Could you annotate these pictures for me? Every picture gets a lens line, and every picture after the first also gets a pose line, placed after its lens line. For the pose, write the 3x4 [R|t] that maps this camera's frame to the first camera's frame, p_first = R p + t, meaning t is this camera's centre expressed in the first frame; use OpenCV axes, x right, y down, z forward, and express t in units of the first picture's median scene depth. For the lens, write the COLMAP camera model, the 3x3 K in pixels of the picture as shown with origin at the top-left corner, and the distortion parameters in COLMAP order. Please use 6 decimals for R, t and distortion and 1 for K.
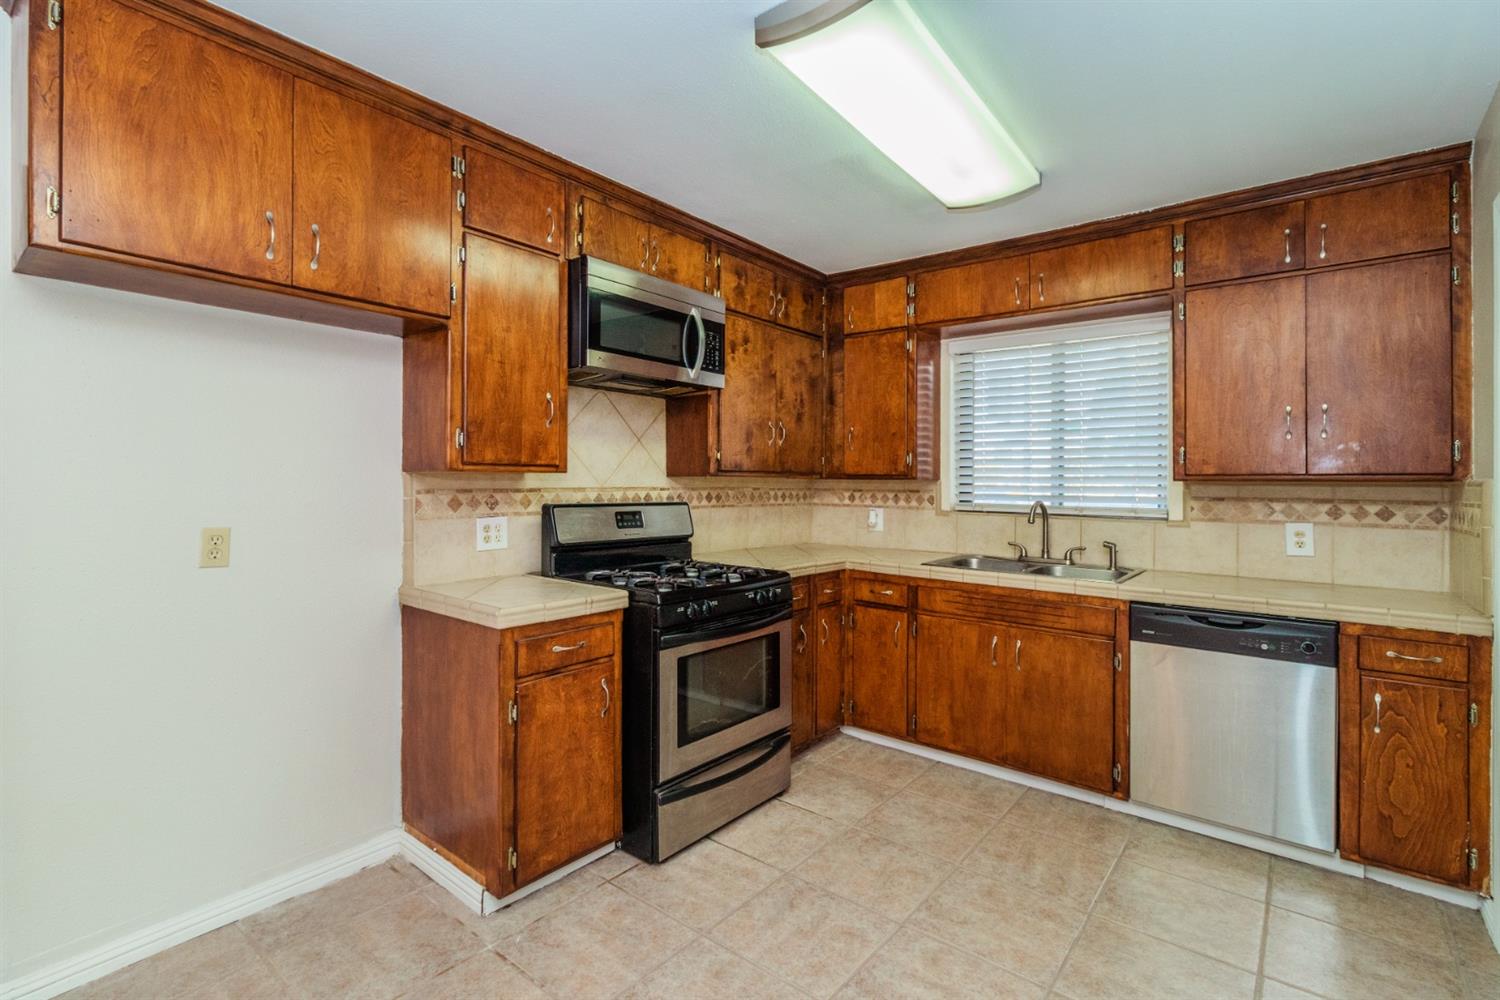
lens RADIAL K [[684.4, 0, 754.0], [0, 684.4, 480.8], [0, 0, 1]] dist [0.000329, 0.000126]
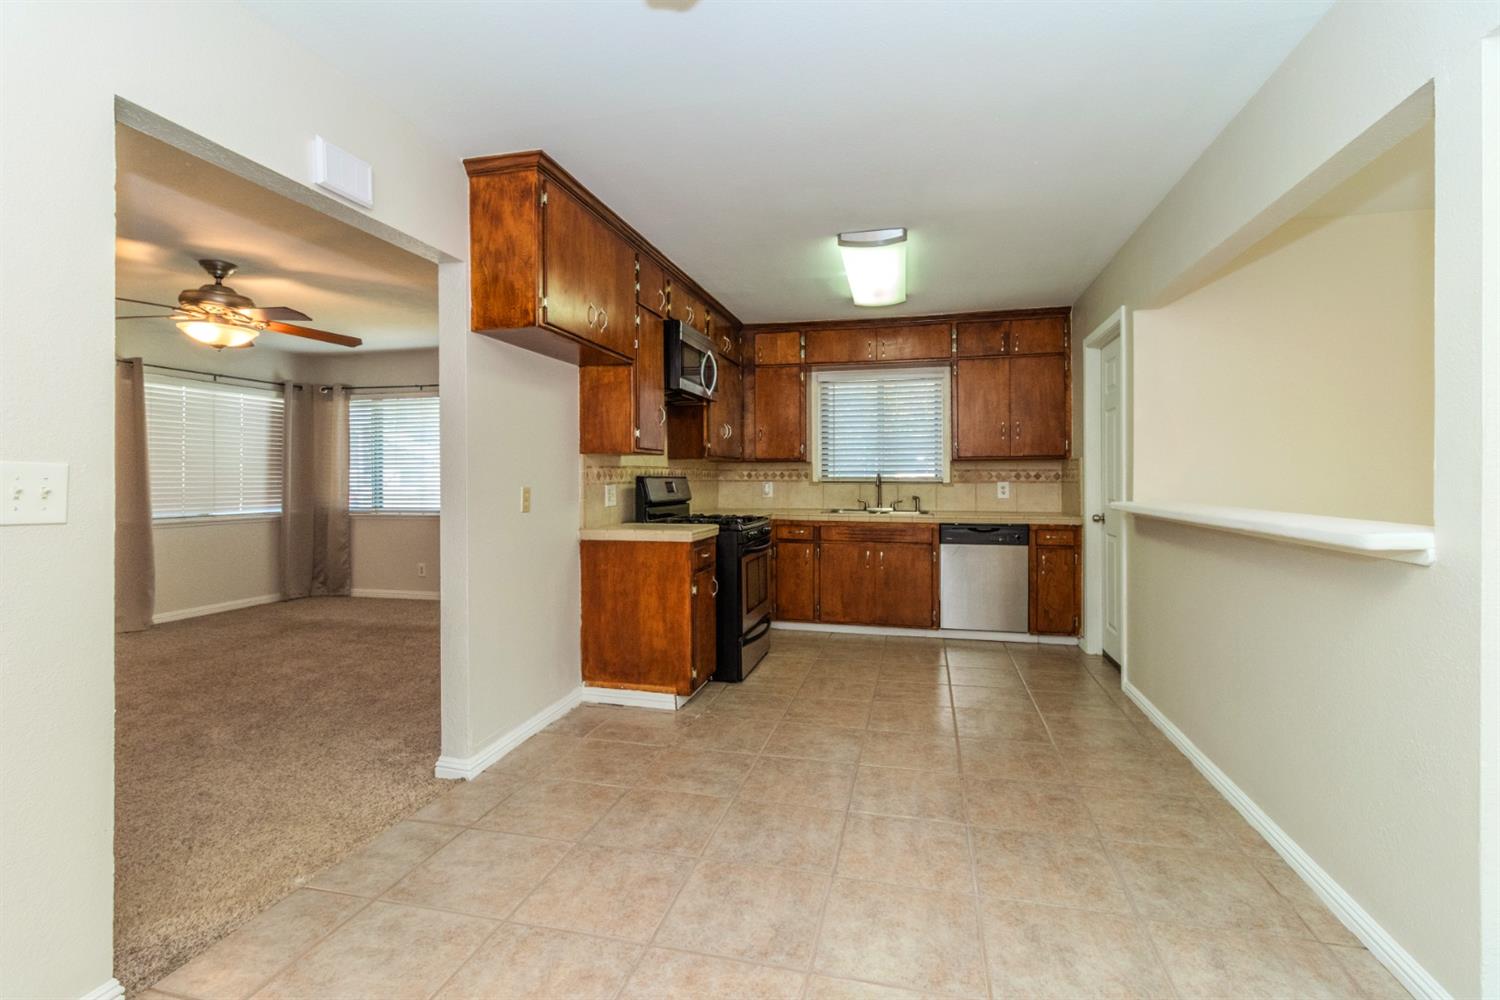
lens RADIAL K [[684.4, 0, 754.0], [0, 684.4, 480.8], [0, 0, 1]] dist [0.000329, 0.000126]
pose [[0.903973, -0.014970, 0.427327, -0.676446], [0.010973, 0.999870, 0.011814, 0.027473], [-0.427448, -0.005990, 0.904020, -0.460147]]
